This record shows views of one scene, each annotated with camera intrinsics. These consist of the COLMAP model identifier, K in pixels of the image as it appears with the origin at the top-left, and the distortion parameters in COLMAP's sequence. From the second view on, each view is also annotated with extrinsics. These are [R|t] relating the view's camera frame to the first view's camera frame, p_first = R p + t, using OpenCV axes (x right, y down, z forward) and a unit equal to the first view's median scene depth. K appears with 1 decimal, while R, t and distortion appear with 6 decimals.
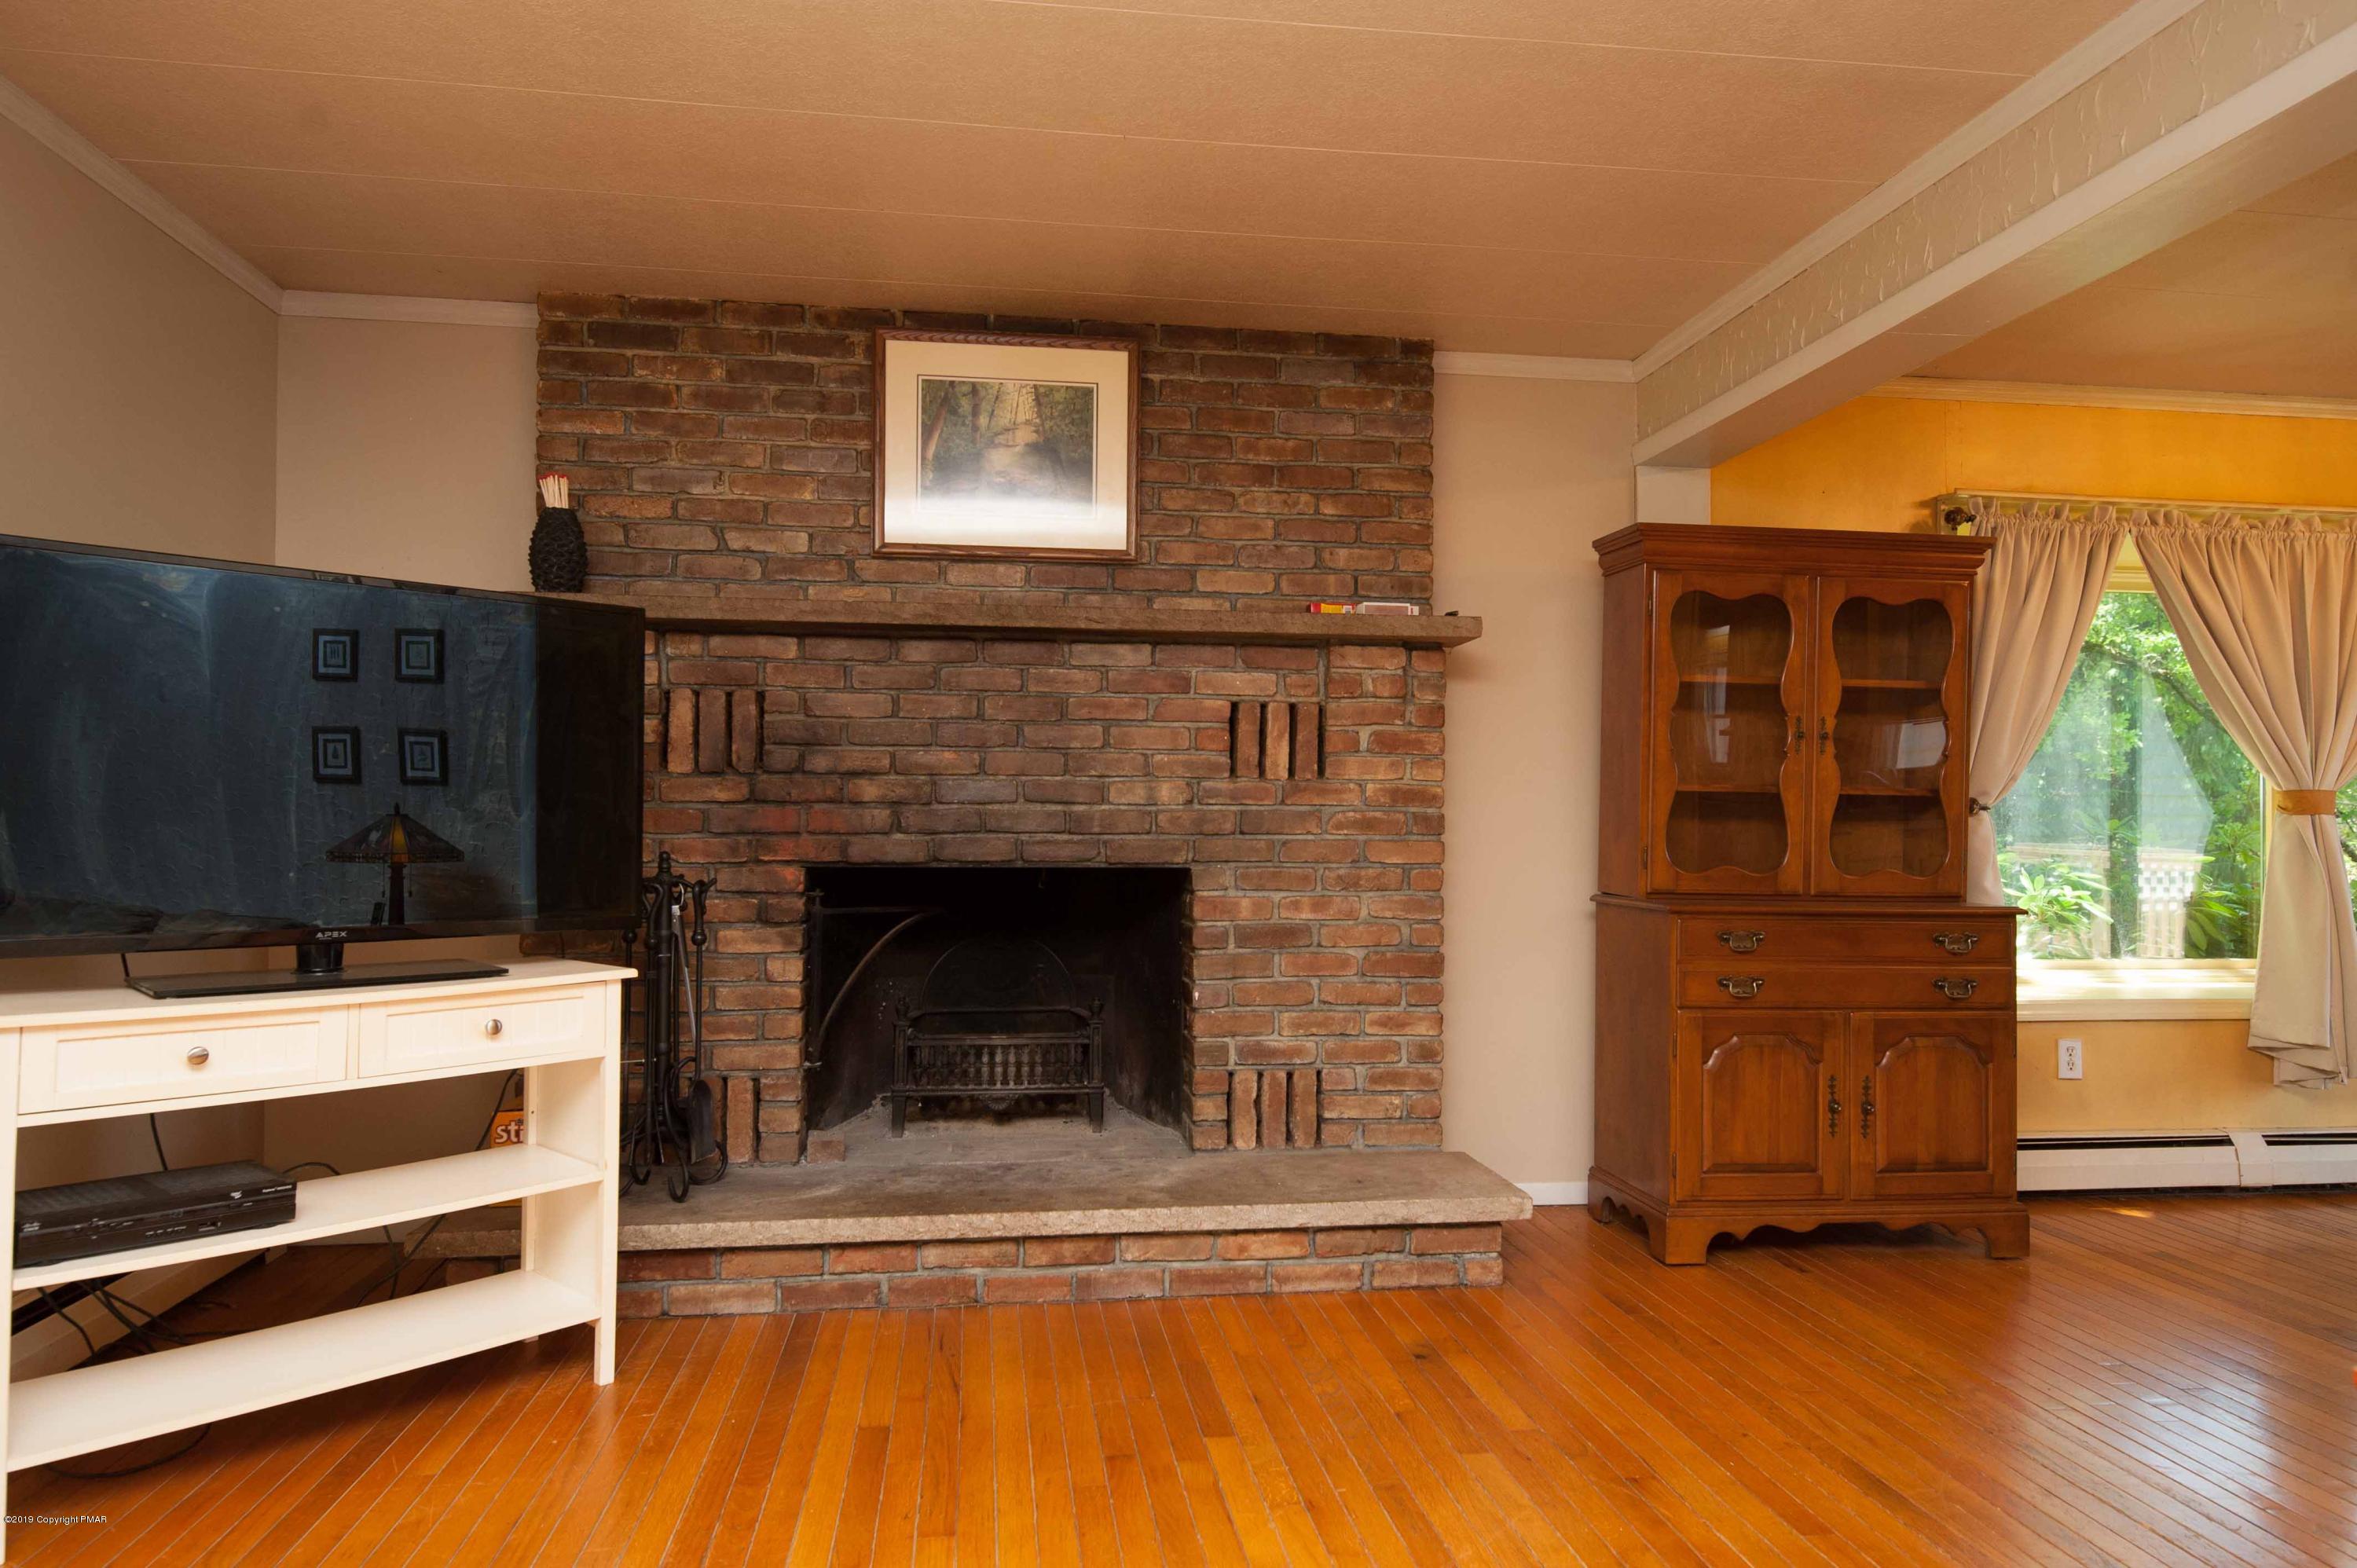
lens RADIAL K [[1458.5, 0, 1184.6], [0, 1458.5, 790.5], [0, 0, 1]] dist [0.019475, 0.003898]
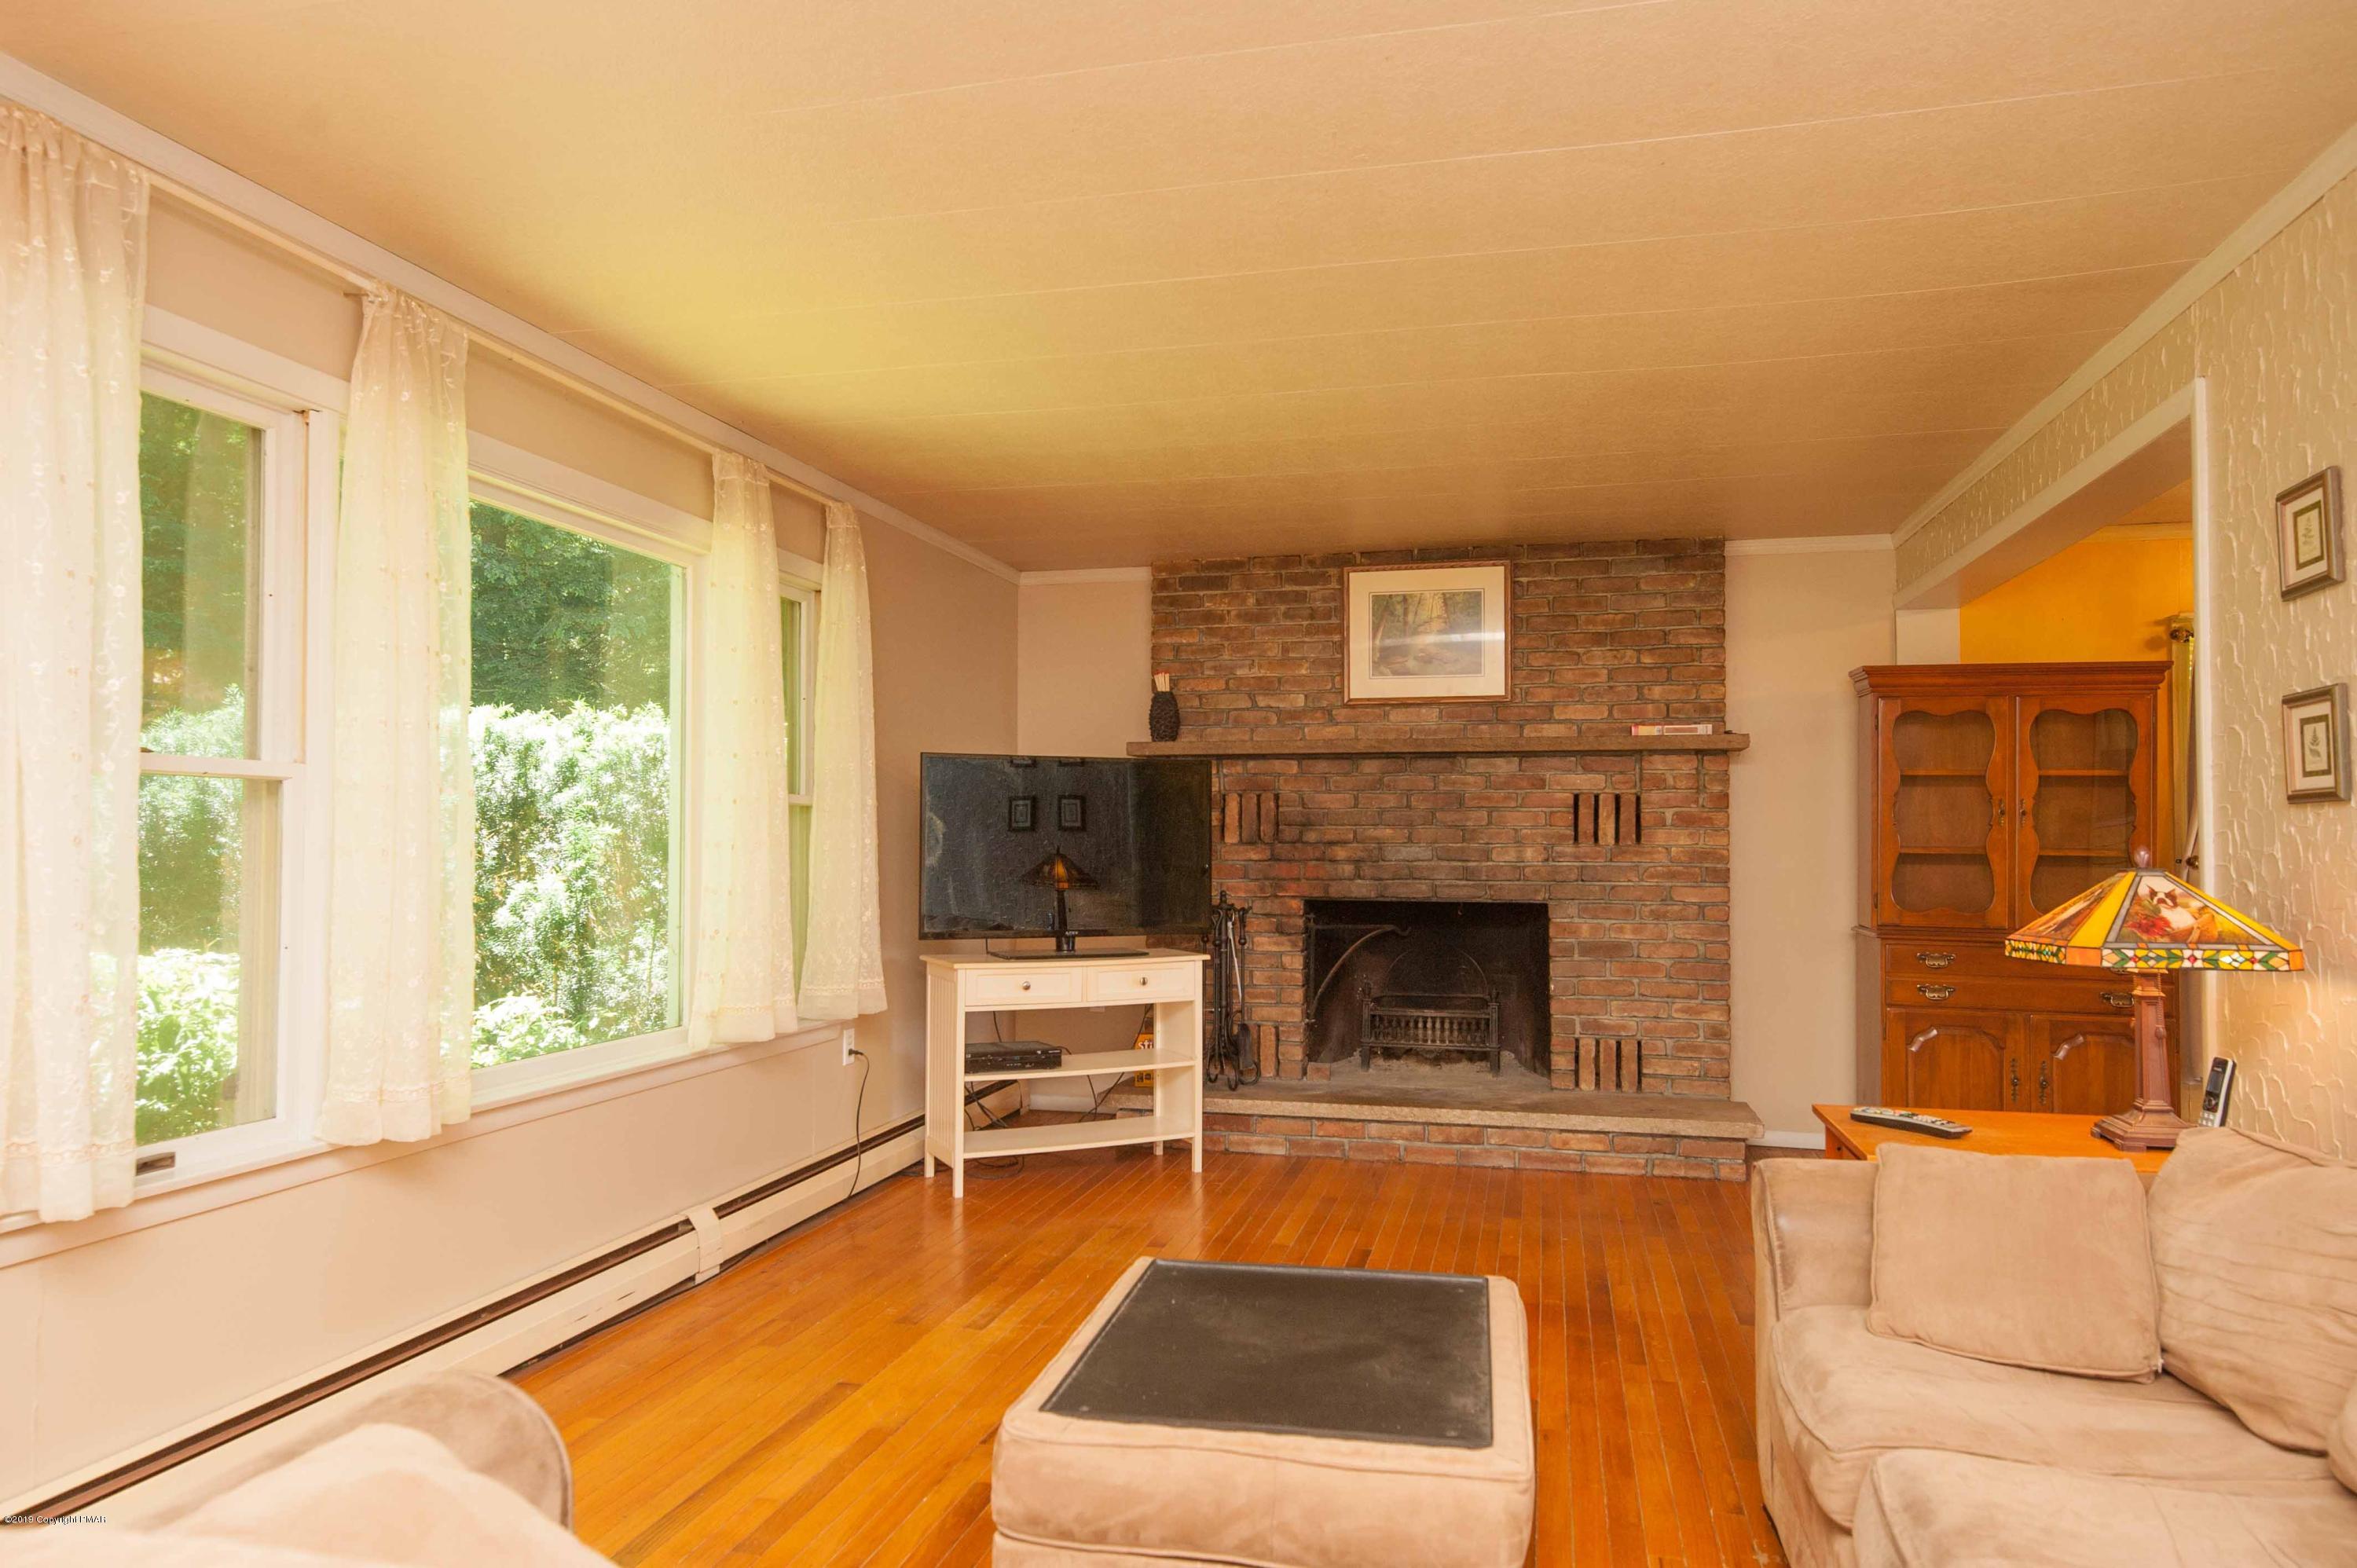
lens RADIAL K [[1458.5, 0, 1174.1], [0, 1458.5, 807.1], [0, 0, 1]] dist [0.019475, 0.003898]
pose [[0.928816, -0.011190, -0.370372, 0.210107], [0.010572, 0.999937, -0.003699, -0.046546], [0.370390, -0.000480, 0.928876, -0.568861]]
